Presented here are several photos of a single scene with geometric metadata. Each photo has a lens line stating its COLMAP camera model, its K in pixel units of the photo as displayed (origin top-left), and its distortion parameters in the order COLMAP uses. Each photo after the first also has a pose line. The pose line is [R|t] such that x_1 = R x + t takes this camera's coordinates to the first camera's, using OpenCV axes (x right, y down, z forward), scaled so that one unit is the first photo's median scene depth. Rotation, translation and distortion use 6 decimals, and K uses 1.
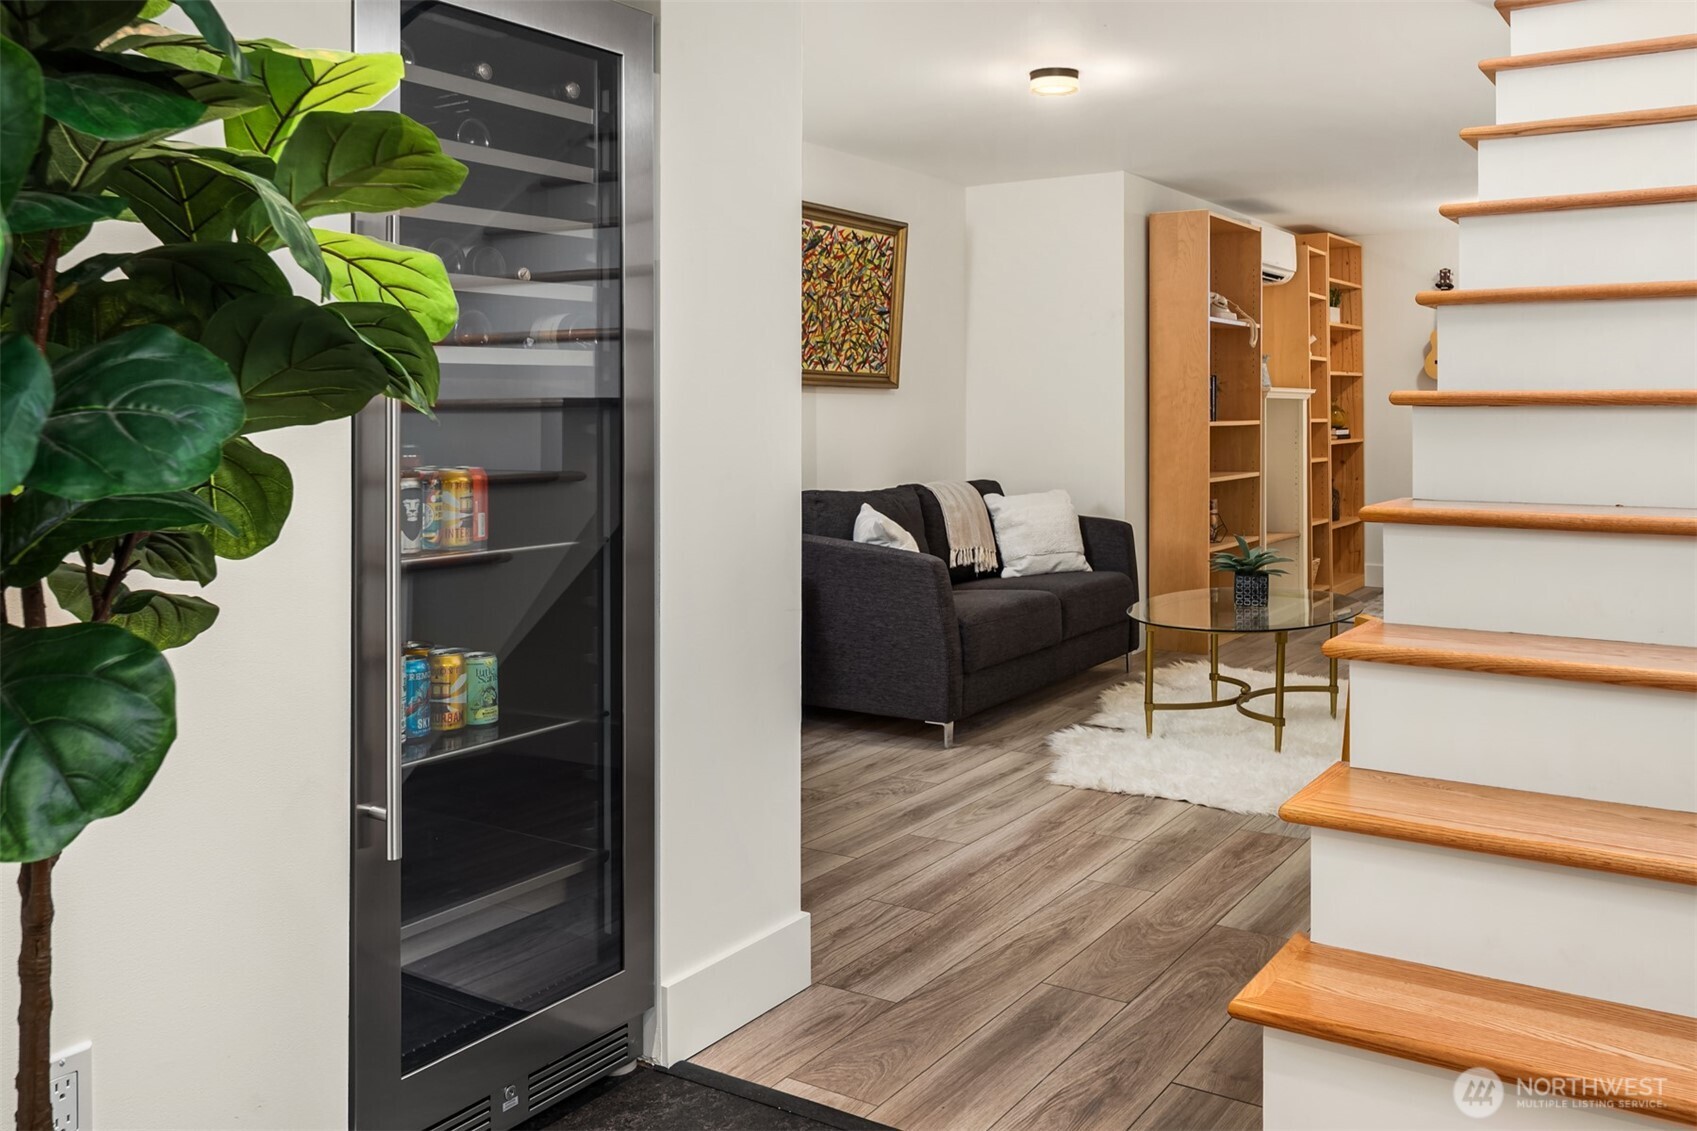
lens RADIAL K [[1424.6, 0, 846.1], [0, 1424.6, 419.6], [0, 0, 1]] dist [-0.040098, -0.001531]
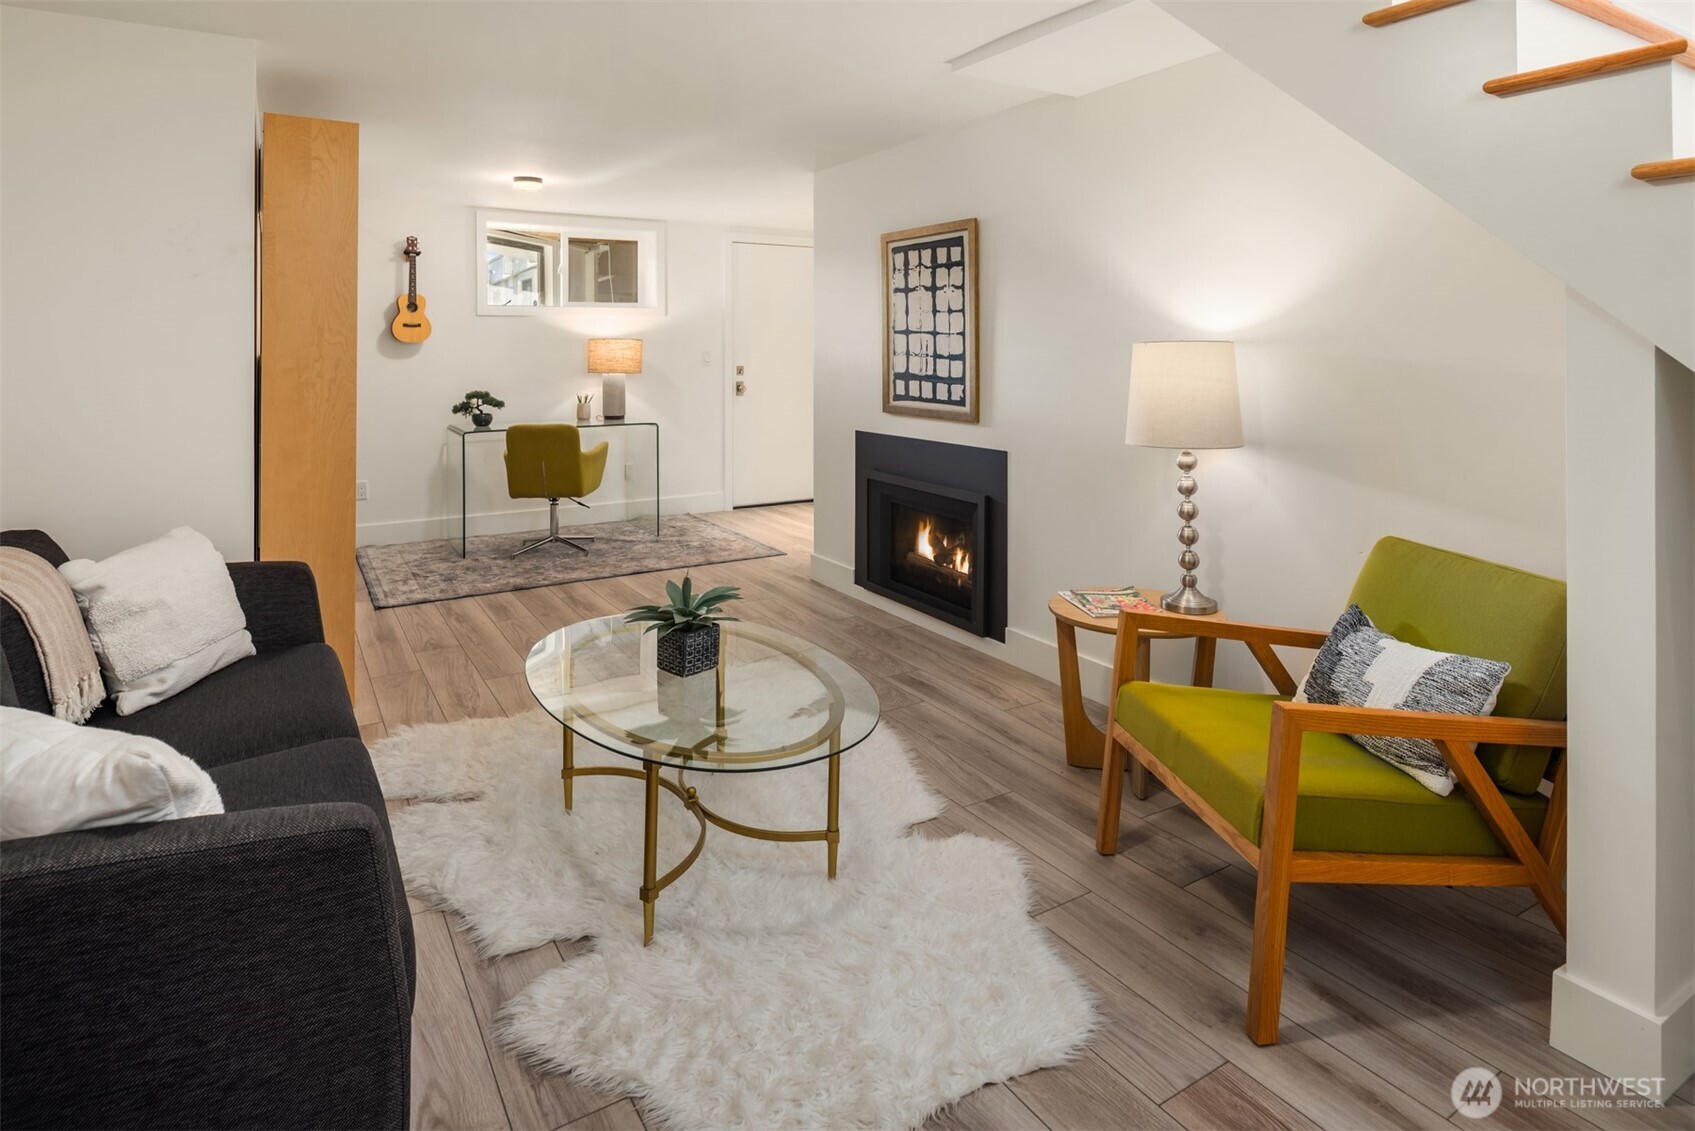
lens RADIAL K [[931.0, 0, 839.8], [0, 931.0, 359.6], [0, 0, 1]] dist [0.000831, -0.002679]
pose [[0.433719, -0.007303, 0.901018, -0.089779], [0.006886, 0.999965, 0.004790, -0.023615], [-0.901022, 0.004126, 0.433754, 0.596976]]
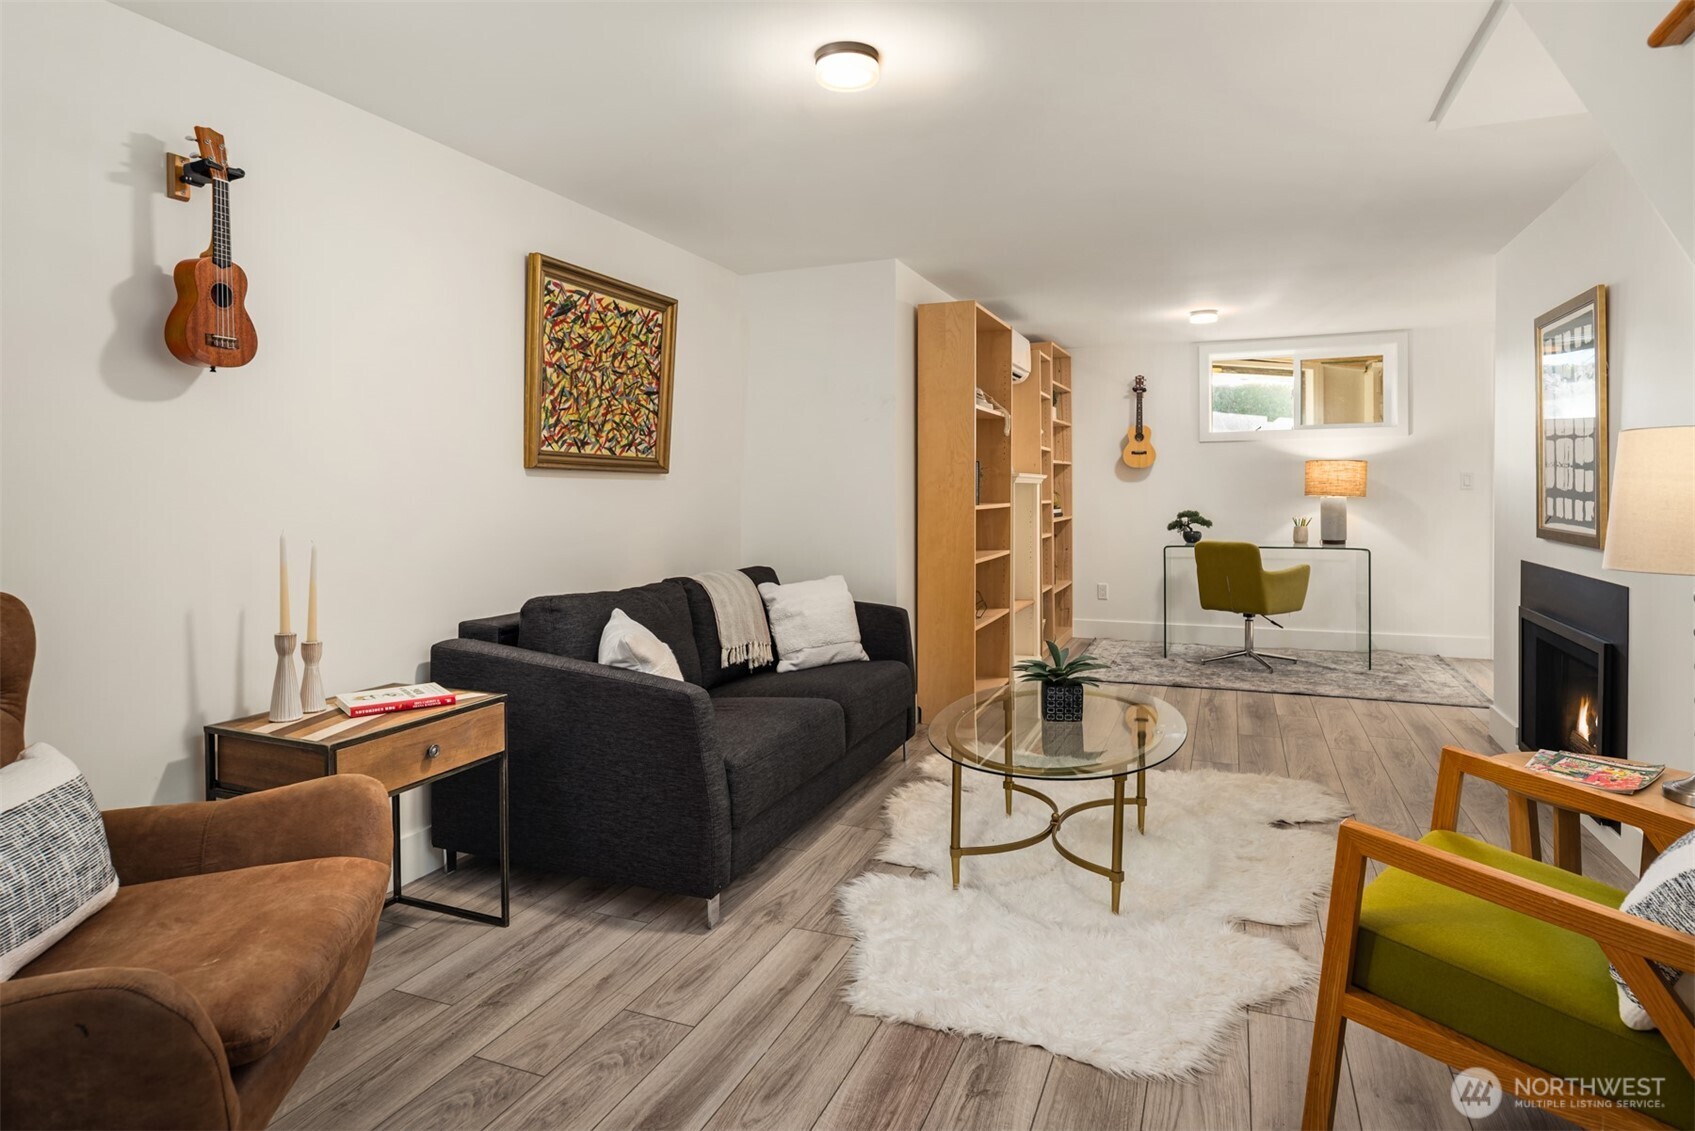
lens RADIAL K [[931.0, 0, 845.8], [0, 931.0, 512.8], [0, 0, 1]] dist [0.000831, -0.002679]
pose [[0.982509, -0.006545, 0.186103, 0.038702], [0.003231, 0.999831, 0.018105, -0.006399], [-0.186190, -0.017187, 0.982363, 0.378580]]
